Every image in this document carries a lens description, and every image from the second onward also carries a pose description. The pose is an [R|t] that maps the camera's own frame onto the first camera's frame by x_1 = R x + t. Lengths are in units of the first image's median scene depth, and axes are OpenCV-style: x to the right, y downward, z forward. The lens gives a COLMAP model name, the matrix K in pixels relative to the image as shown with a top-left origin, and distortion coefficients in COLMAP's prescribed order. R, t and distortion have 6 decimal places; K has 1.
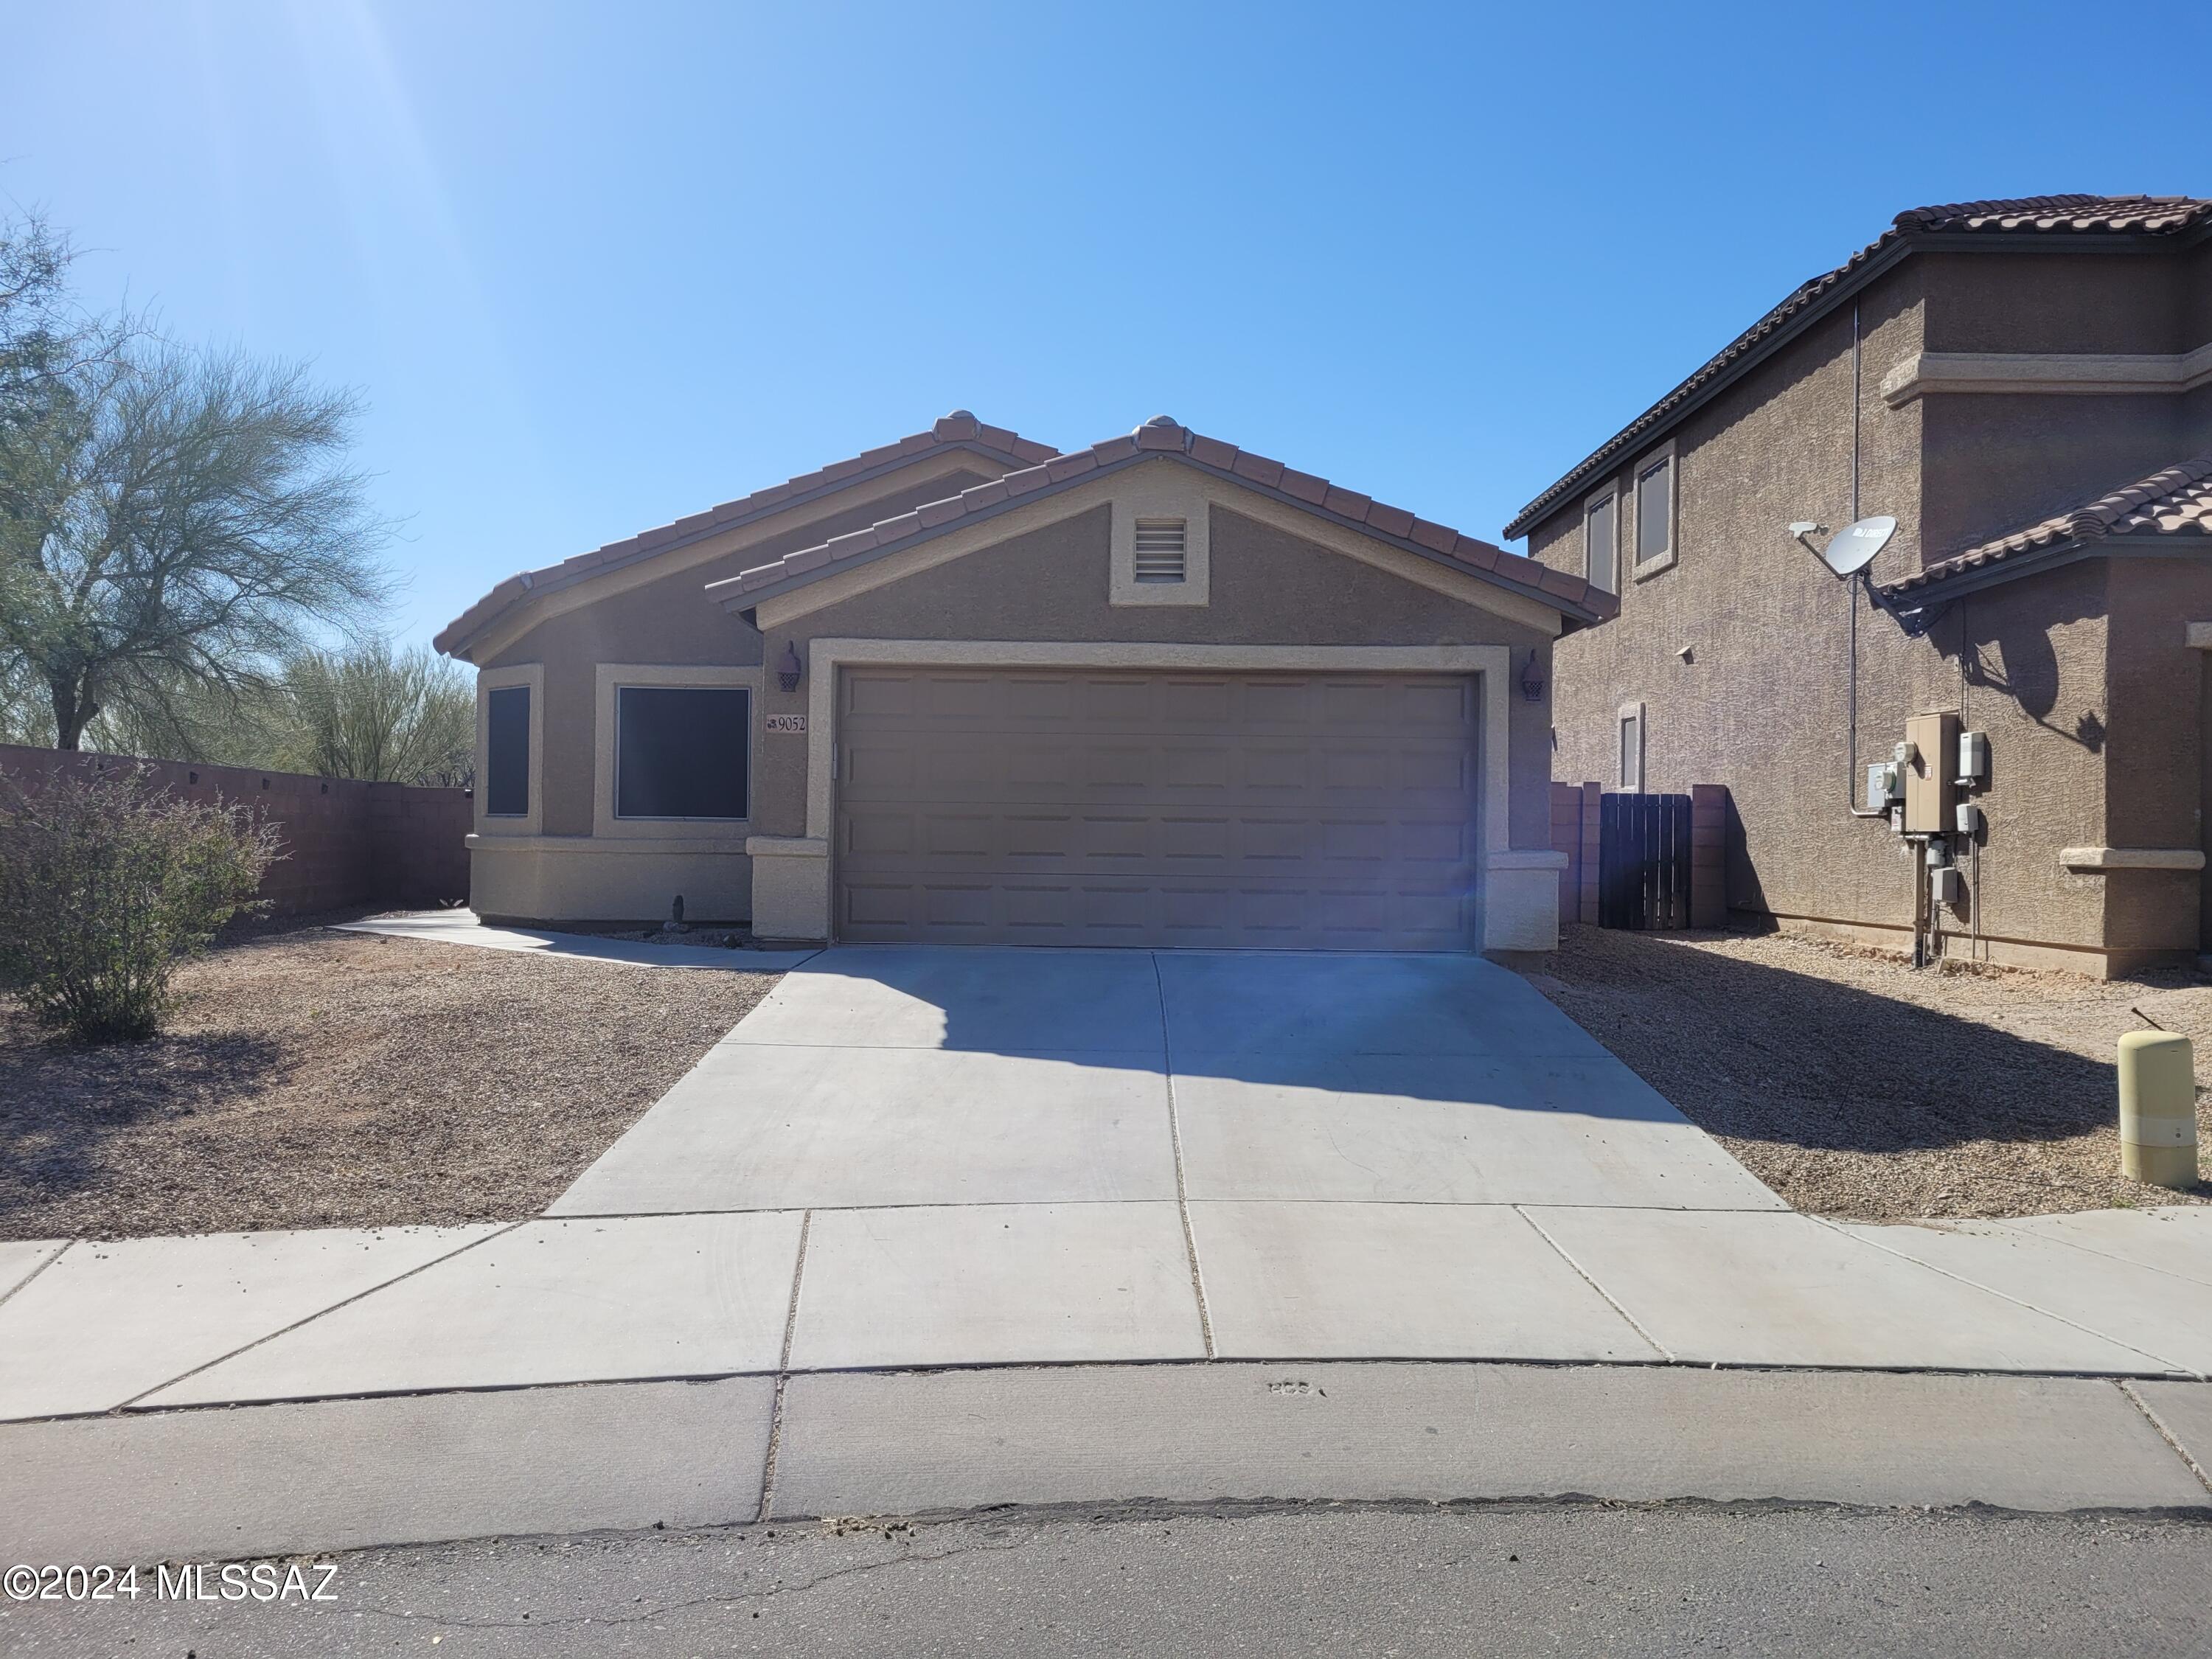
lens RADIAL K [[1641.7, 0, 1070.8], [0, 1641.7, 825.1], [0, 0, 1]] dist [0.049148, -0.036403]
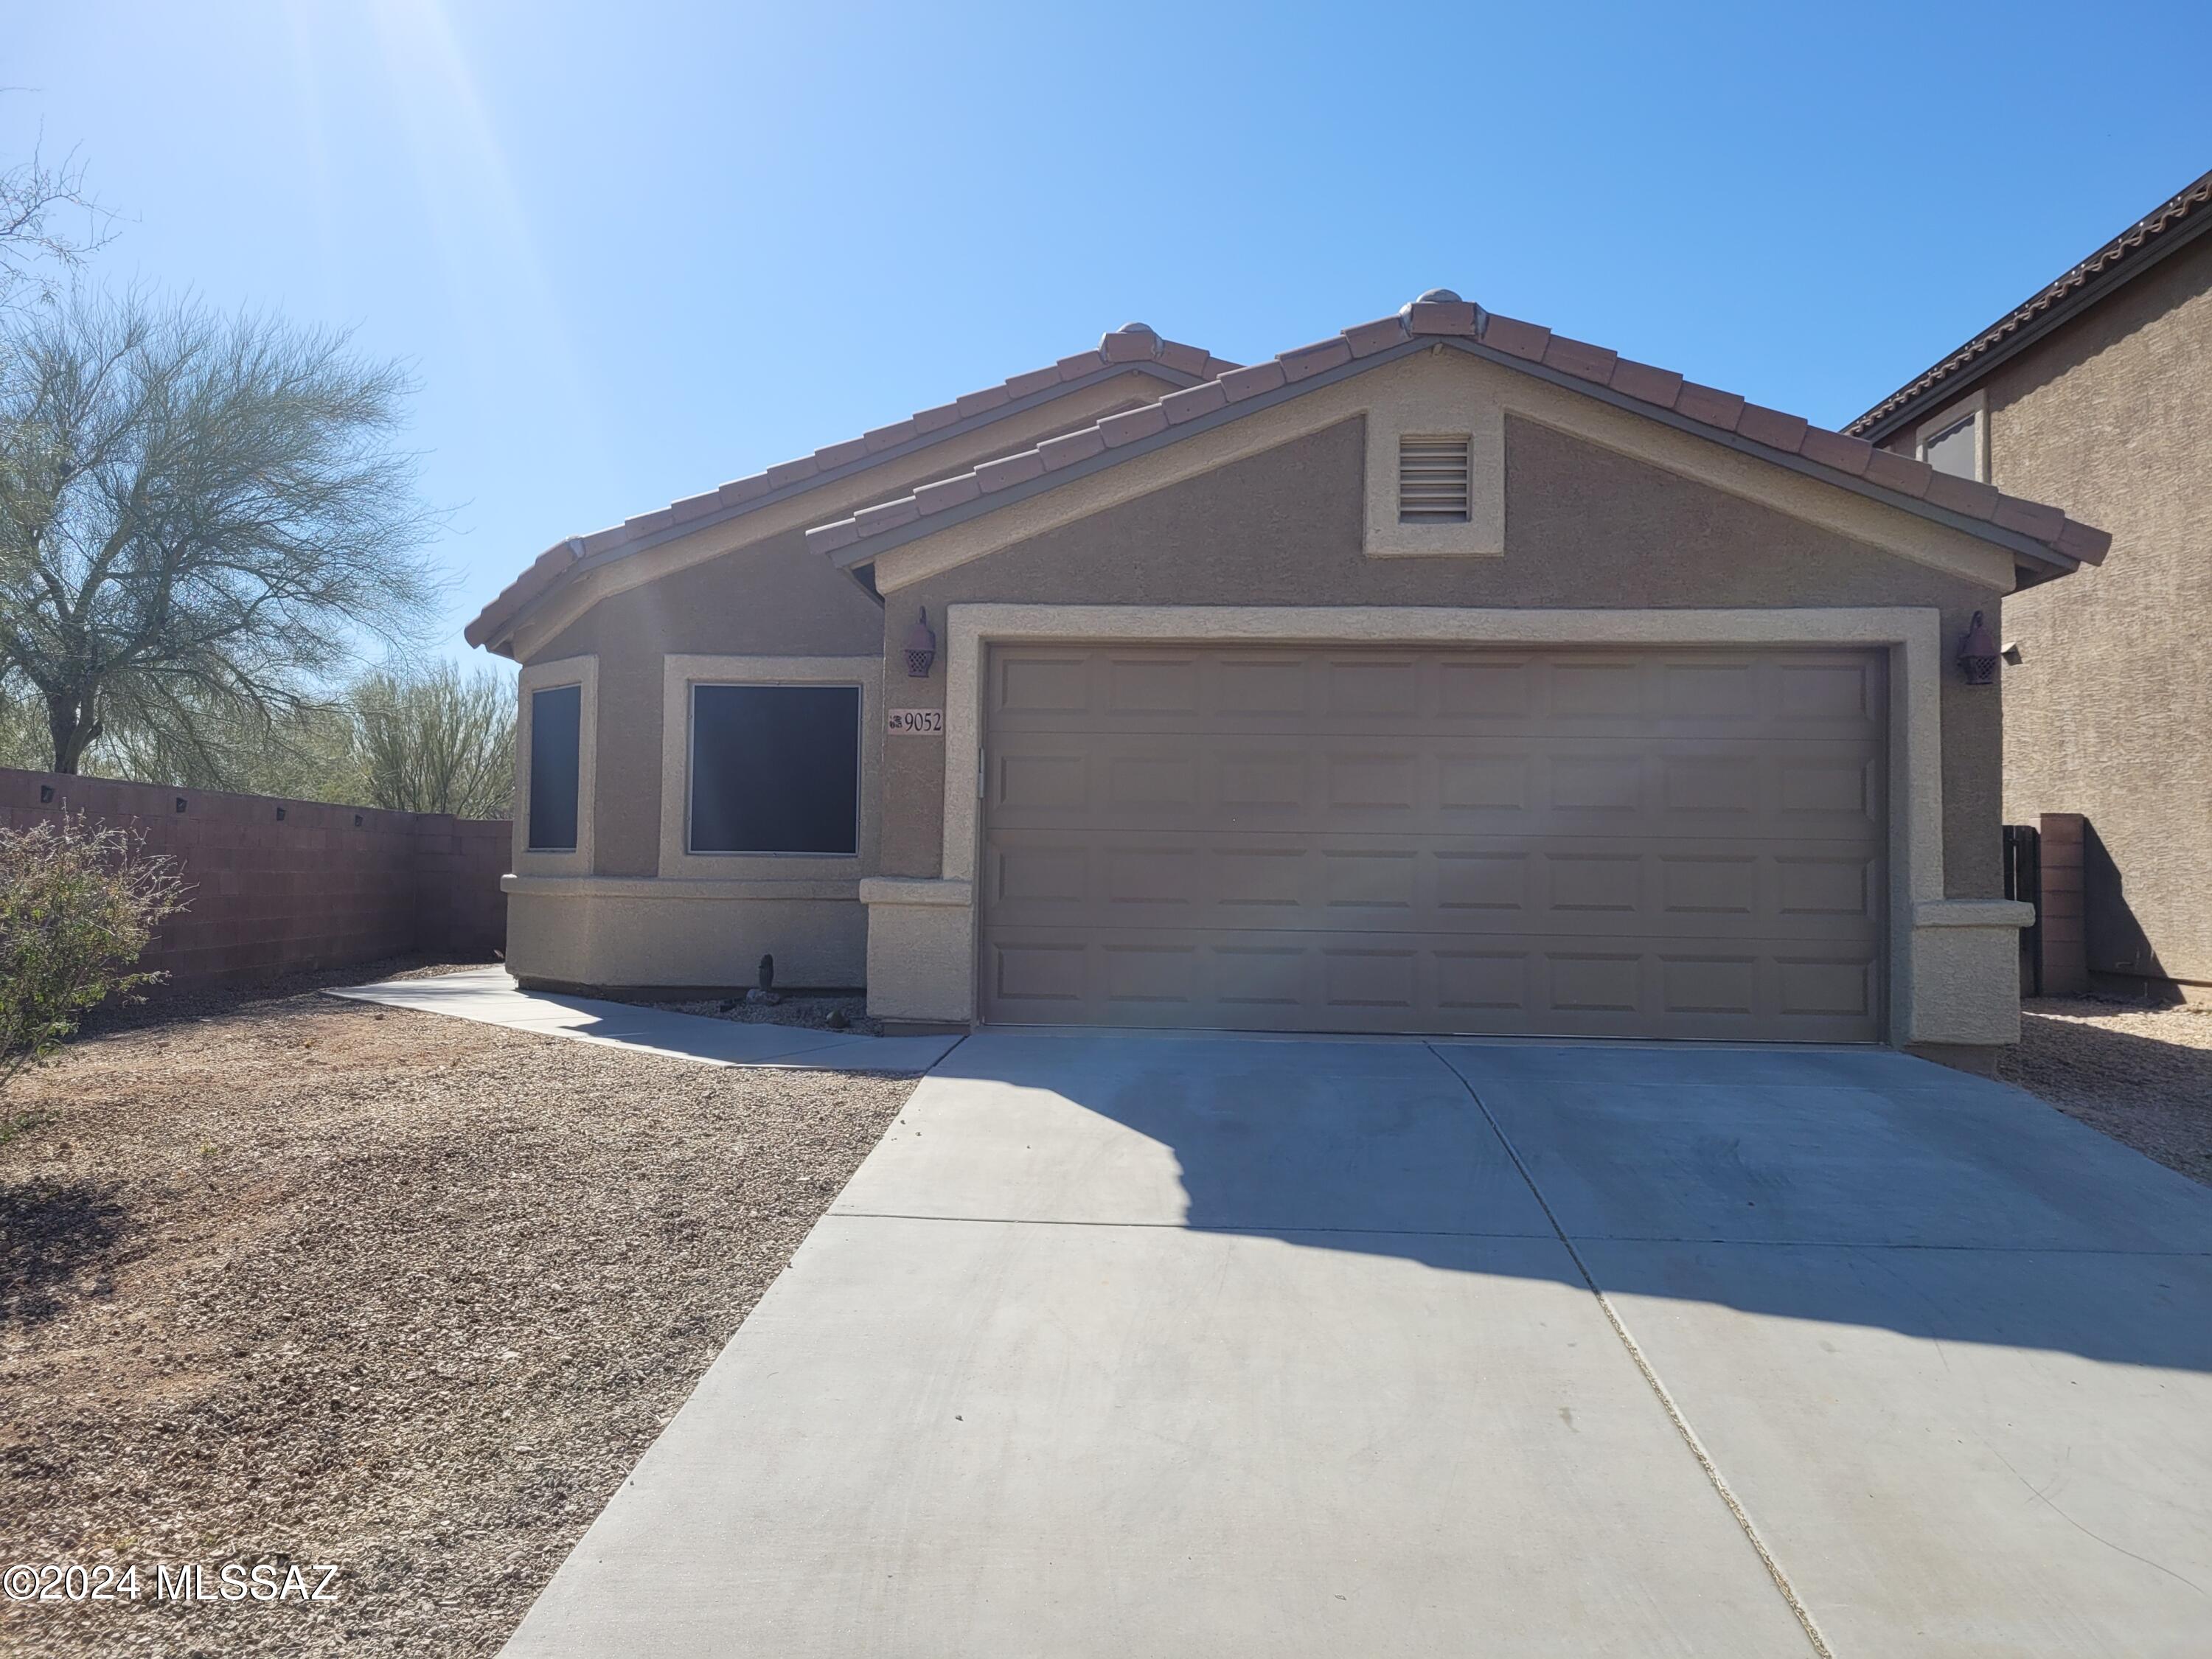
lens RADIAL K [[1684.6, 0, 1096.8], [0, 1684.6, 800.4], [0, 0, 1]] dist [0.052124, -0.041704]
pose [[0.999067, -0.000951, -0.043182, -0.059871], [-0.000716, 0.999256, -0.038568, 0.001568], [0.043186, 0.038562, 0.998323, 0.257906]]
